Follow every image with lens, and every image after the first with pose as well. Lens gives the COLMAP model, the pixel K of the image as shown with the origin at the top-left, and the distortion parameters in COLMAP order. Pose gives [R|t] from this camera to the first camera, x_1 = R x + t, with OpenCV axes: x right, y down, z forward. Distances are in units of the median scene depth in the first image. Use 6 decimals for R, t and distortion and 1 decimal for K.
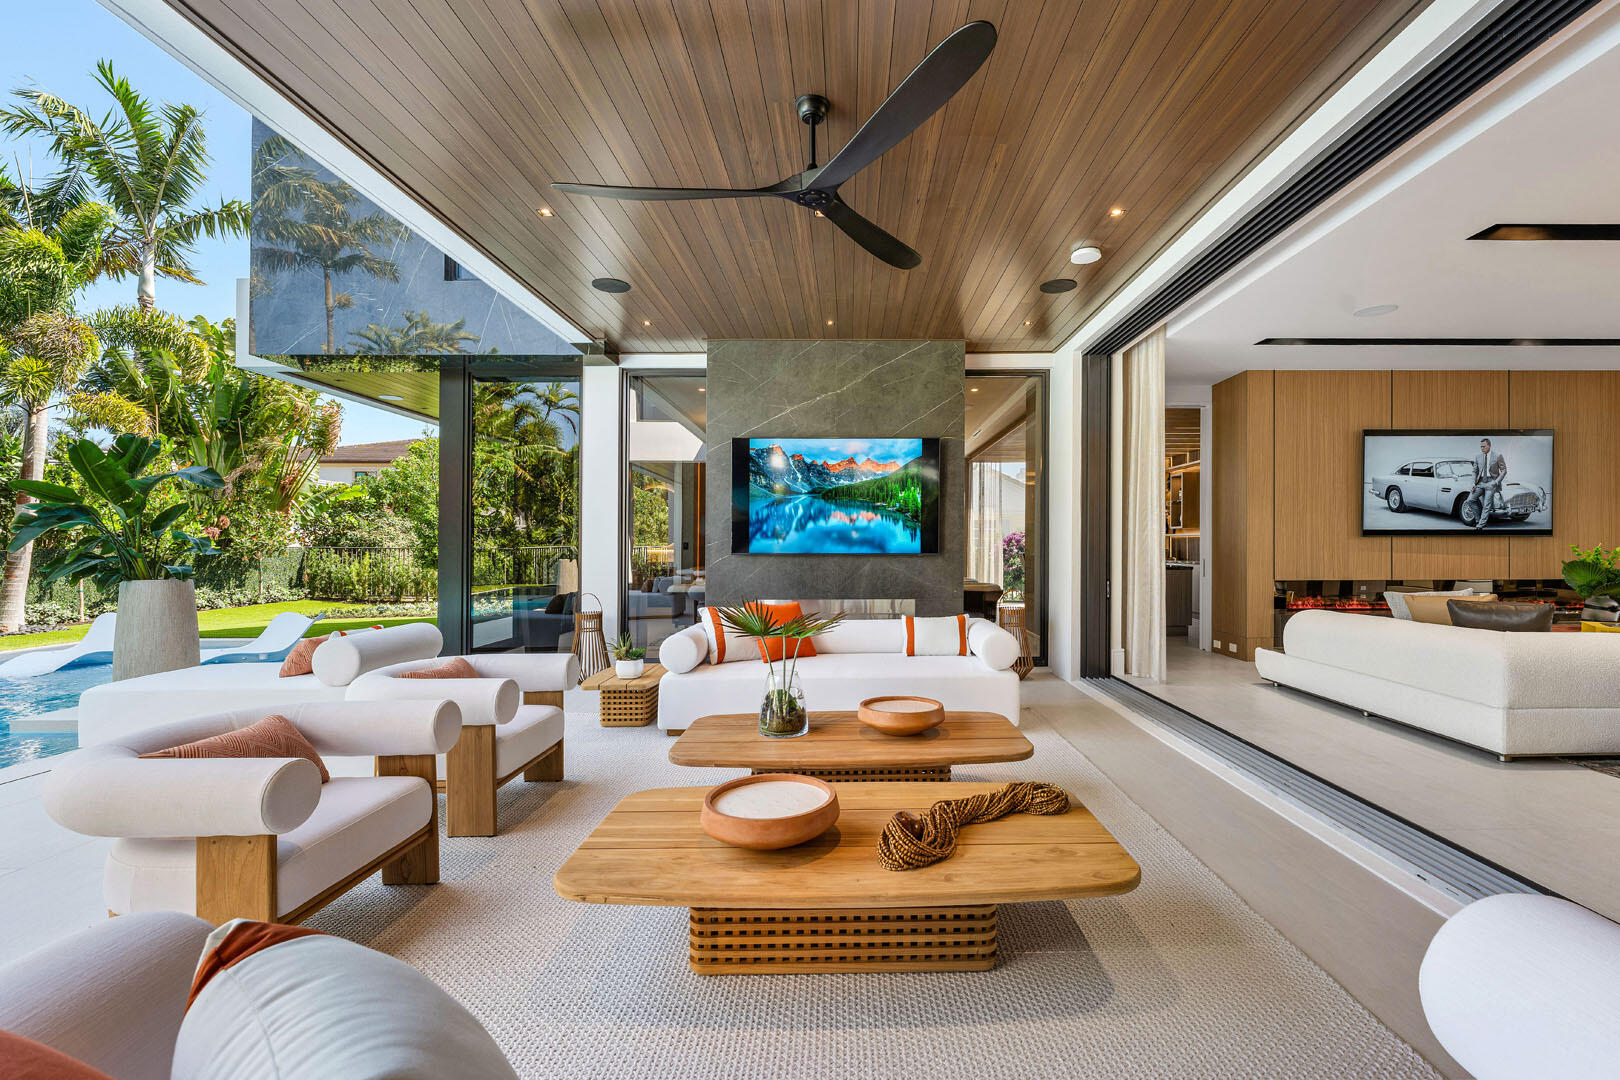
lens RADIAL K [[657.1, 0, 811.6], [0, 657.1, 538.6], [0, 0, 1]] dist [-0.000627, -0.000065]
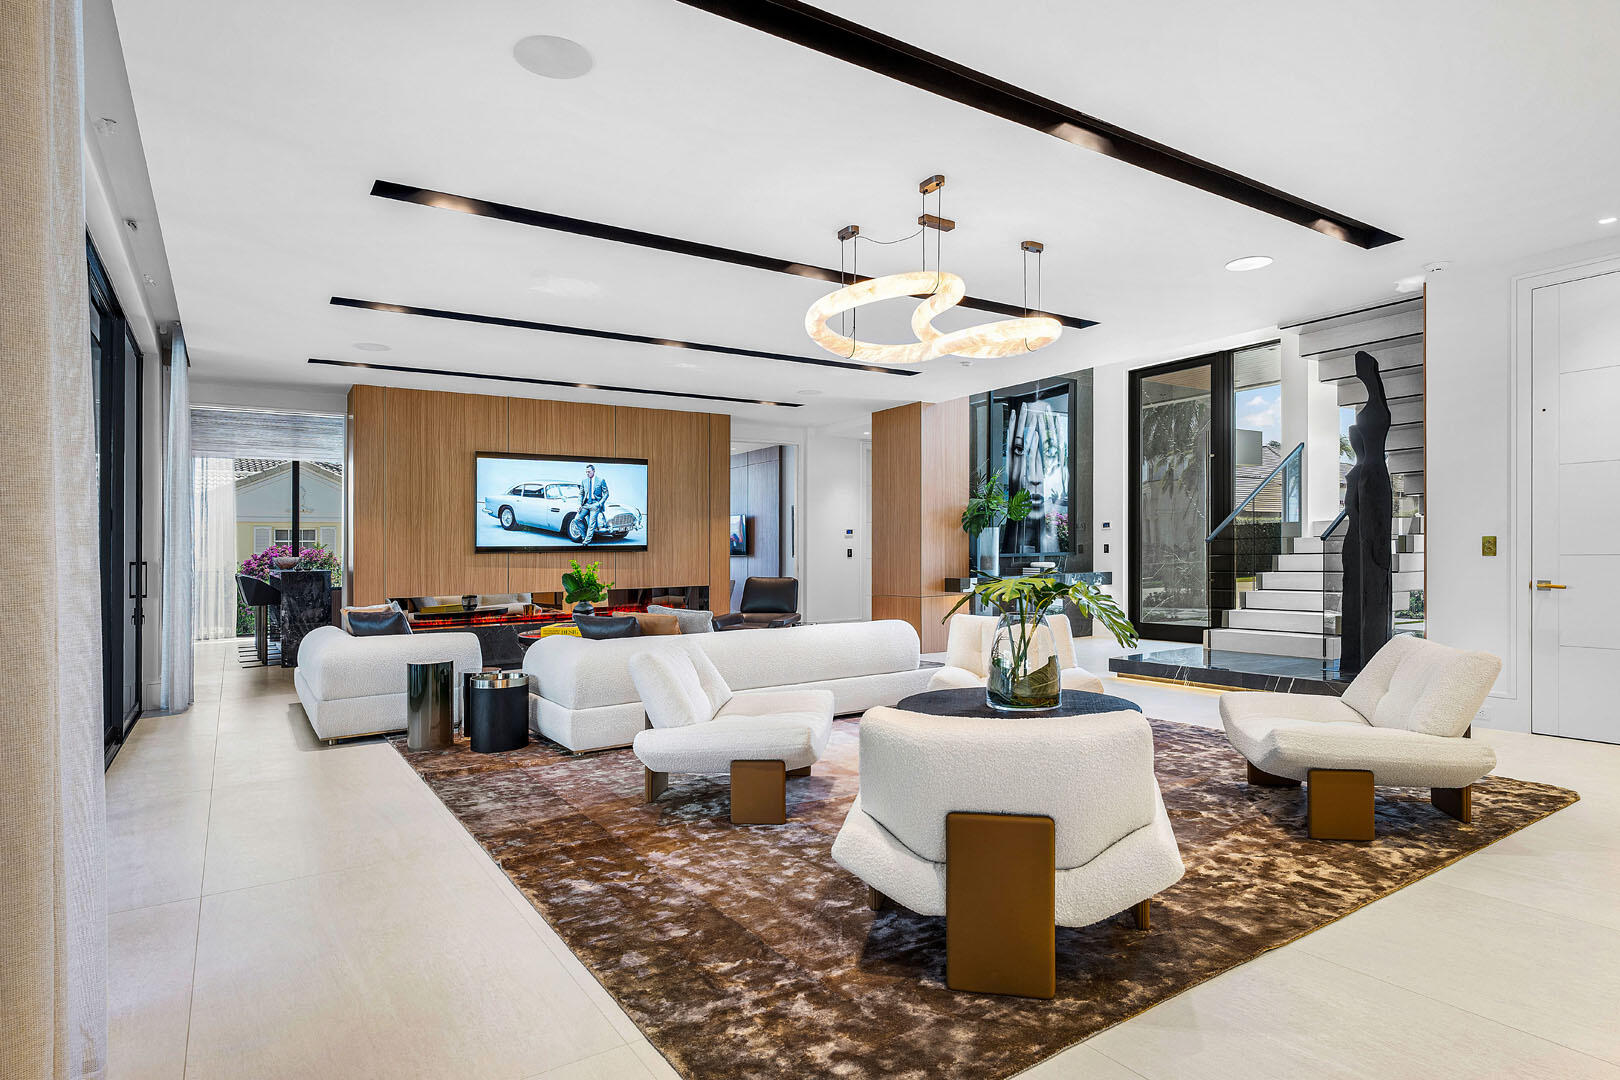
lens RADIAL K [[874.1, 0, 809.4], [0, 874.1, 542.7], [0, 0, 1]] dist [-0.000356, 0.000002]
pose [[0.846589, -0.003866, 0.532234, 0.548236], [0.007805, 0.999956, -0.005152, -0.008685], [-0.532191, 0.008516, 0.846582, -0.461567]]
